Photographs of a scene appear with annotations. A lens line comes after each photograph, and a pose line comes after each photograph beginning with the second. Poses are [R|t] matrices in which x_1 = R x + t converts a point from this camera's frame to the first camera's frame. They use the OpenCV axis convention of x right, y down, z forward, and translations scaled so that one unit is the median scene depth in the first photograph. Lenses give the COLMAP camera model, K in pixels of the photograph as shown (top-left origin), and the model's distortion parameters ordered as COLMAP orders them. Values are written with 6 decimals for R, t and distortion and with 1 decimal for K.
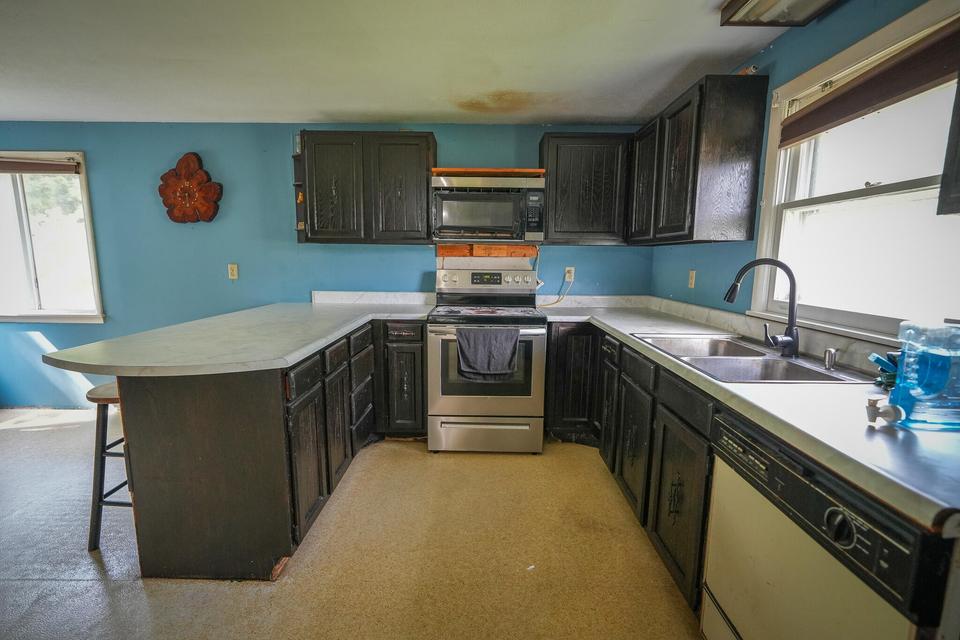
lens RADIAL K [[424.3, 0, 480.3], [0, 424.3, 320.5], [0, 0, 1]] dist [-0.013995, 0.004898]
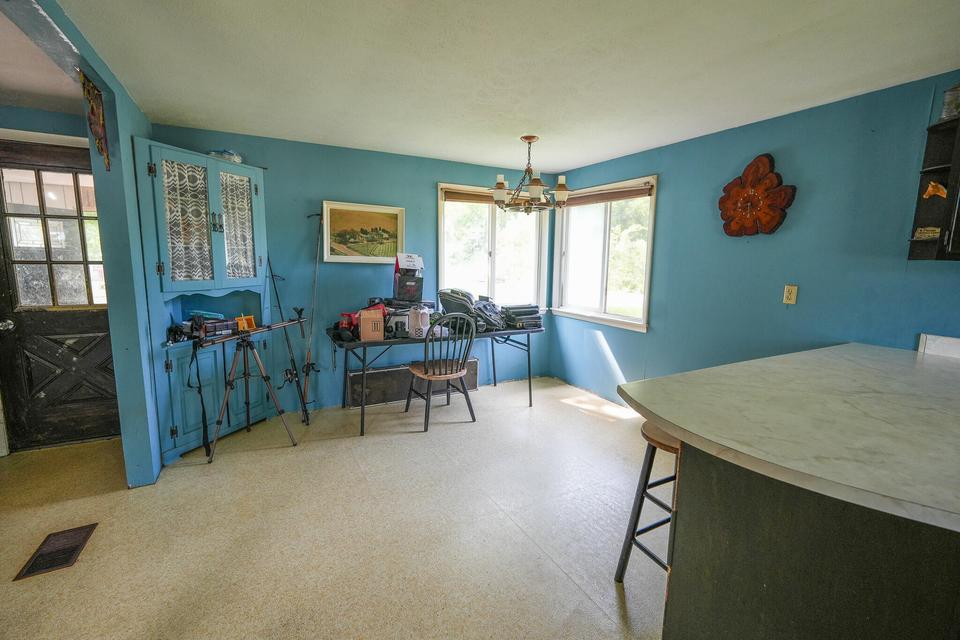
lens RADIAL K [[424.3, 0, 478.9], [0, 424.3, 319.2], [0, 0, 1]] dist [-0.013995, 0.004898]
pose [[0.472003, 0.123472, -0.872908, -0.165567], [-0.137249, 0.988363, 0.065589, -0.042488], [0.870848, 0.088848, 0.483457, 0.107260]]
